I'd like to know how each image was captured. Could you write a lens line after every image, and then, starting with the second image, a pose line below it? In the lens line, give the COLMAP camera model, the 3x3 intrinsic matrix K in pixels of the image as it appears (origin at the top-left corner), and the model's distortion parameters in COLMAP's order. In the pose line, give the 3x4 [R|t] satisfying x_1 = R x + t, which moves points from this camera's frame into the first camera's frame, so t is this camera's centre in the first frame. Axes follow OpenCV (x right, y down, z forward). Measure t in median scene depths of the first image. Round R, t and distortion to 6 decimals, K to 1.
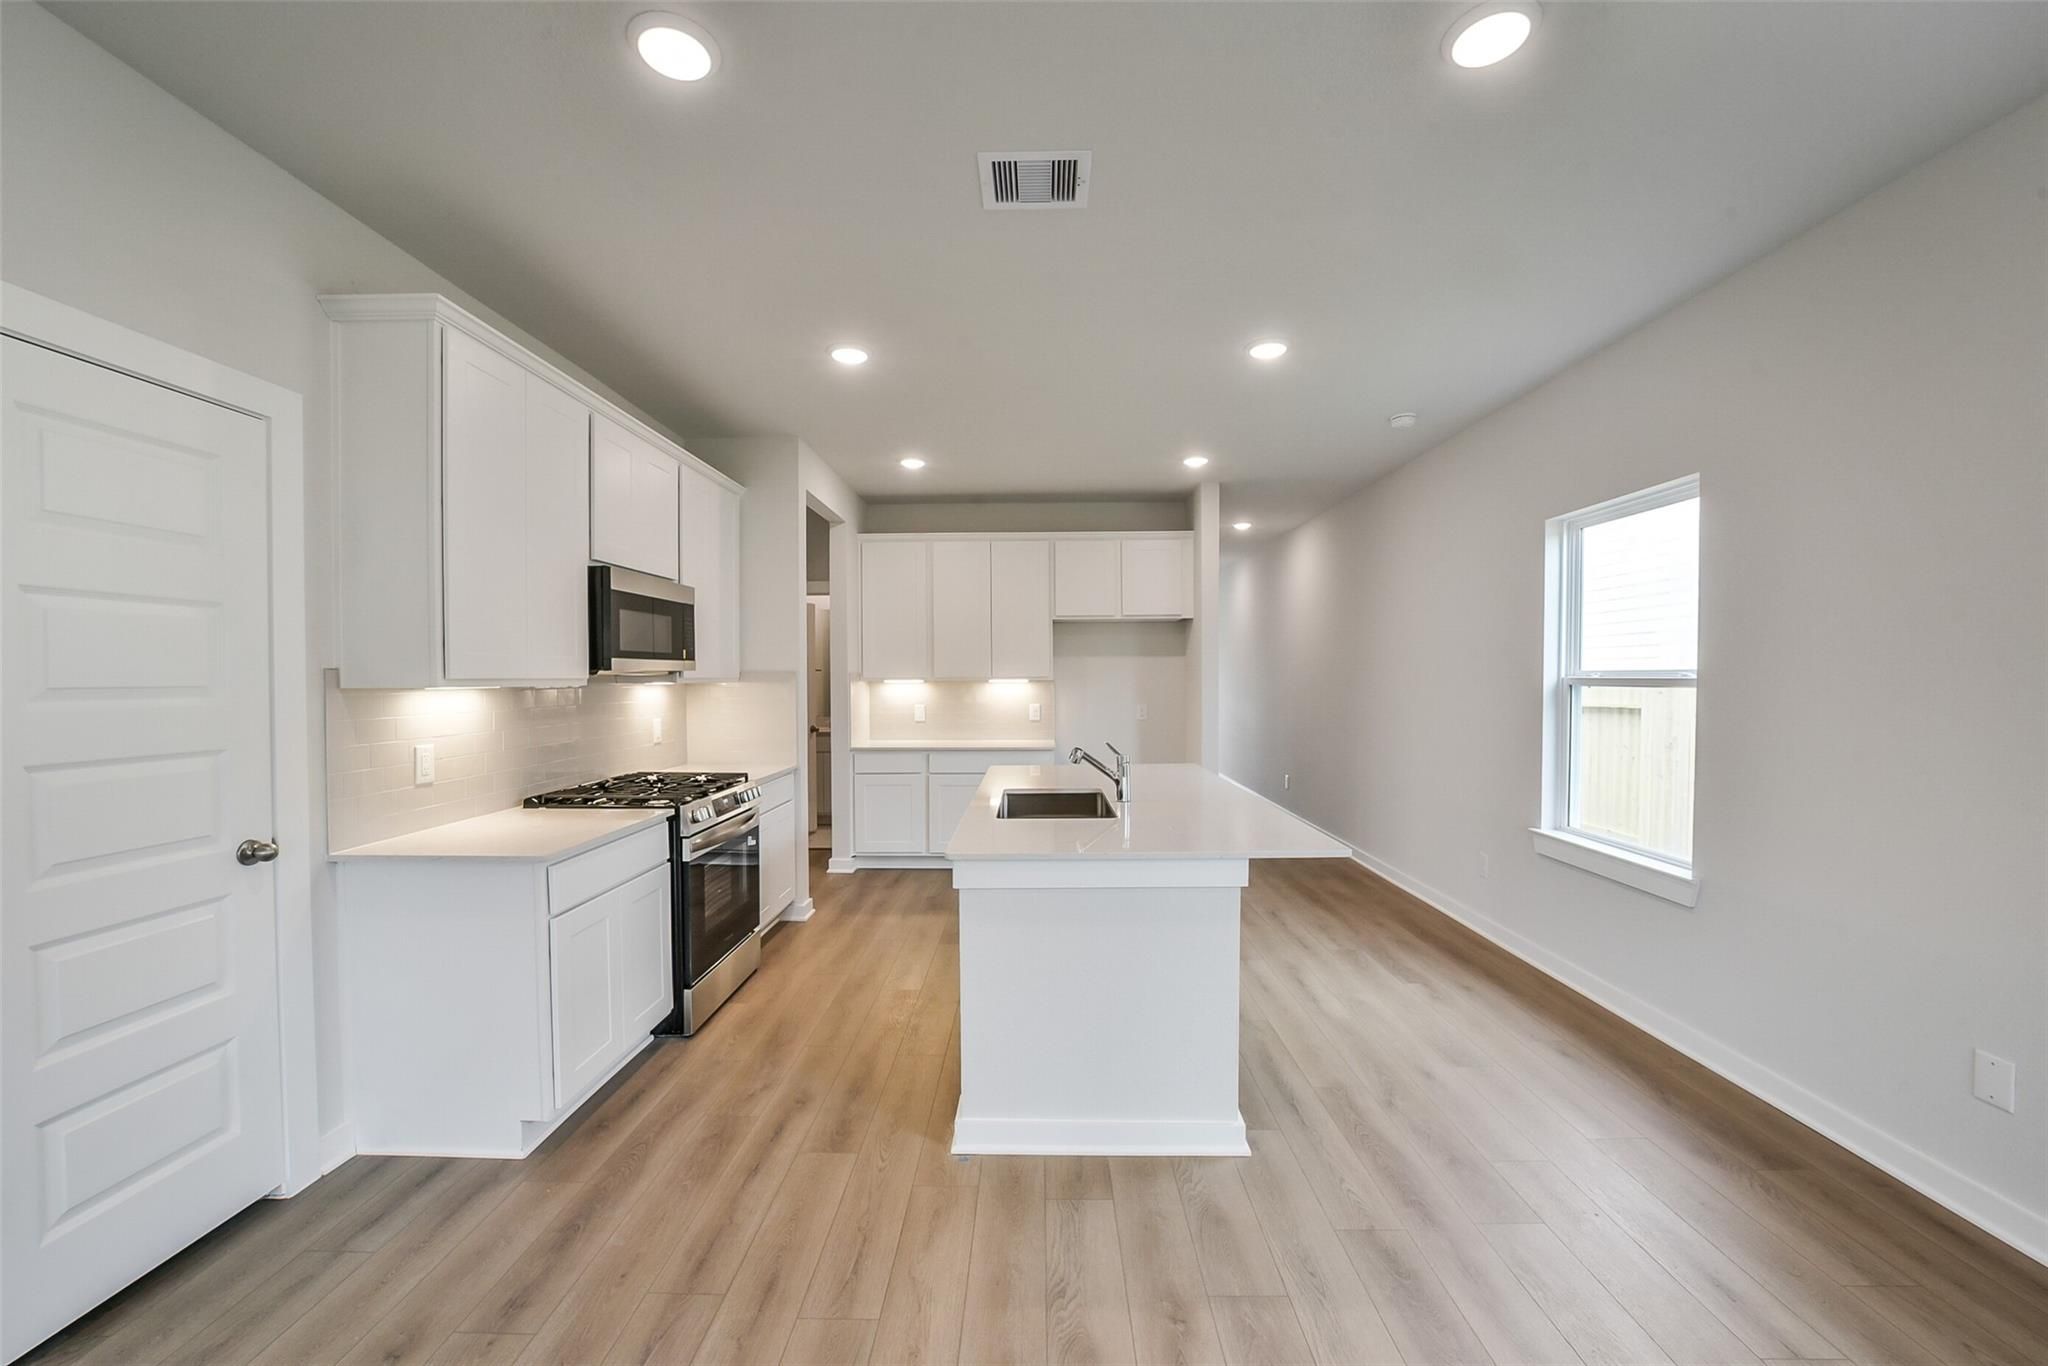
lens RADIAL K [[794.6, 0, 1028.5], [0, 794.6, 690.9], [0, 0, 1]] dist [-0.020527, 0.001156]
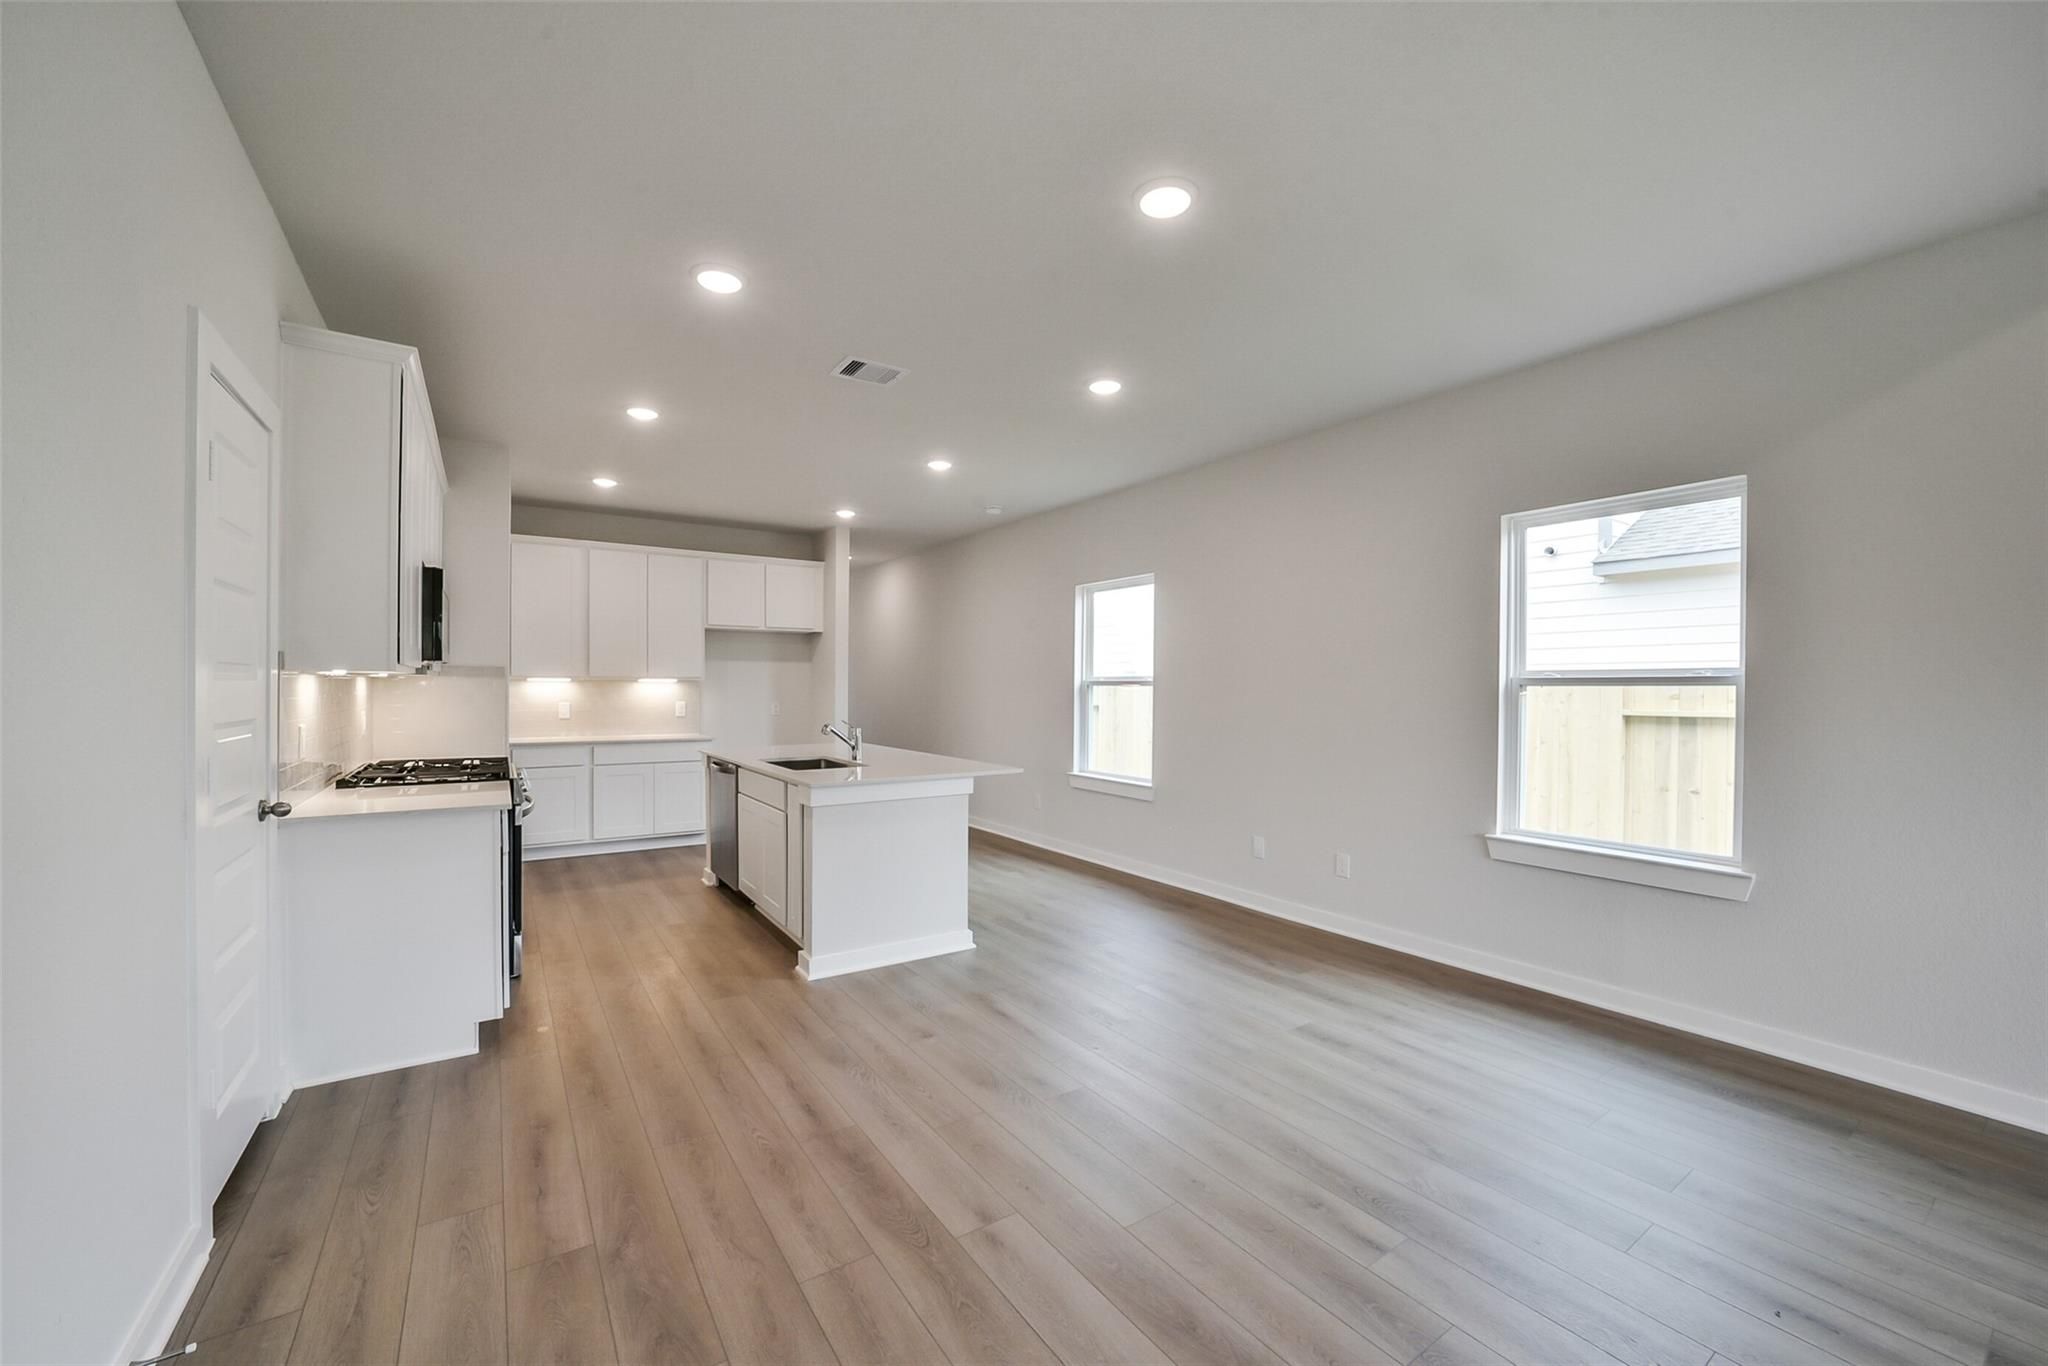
lens RADIAL K [[794.6, 0, 1025.5], [0, 794.6, 688.1], [0, 0, 1]] dist [-0.020527, 0.001156]
pose [[0.819194, 0.007962, 0.573462, -0.286722], [0.000170, 0.999900, -0.014125, 0.016162], [-0.573517, 0.011669, 0.819110, -0.230858]]
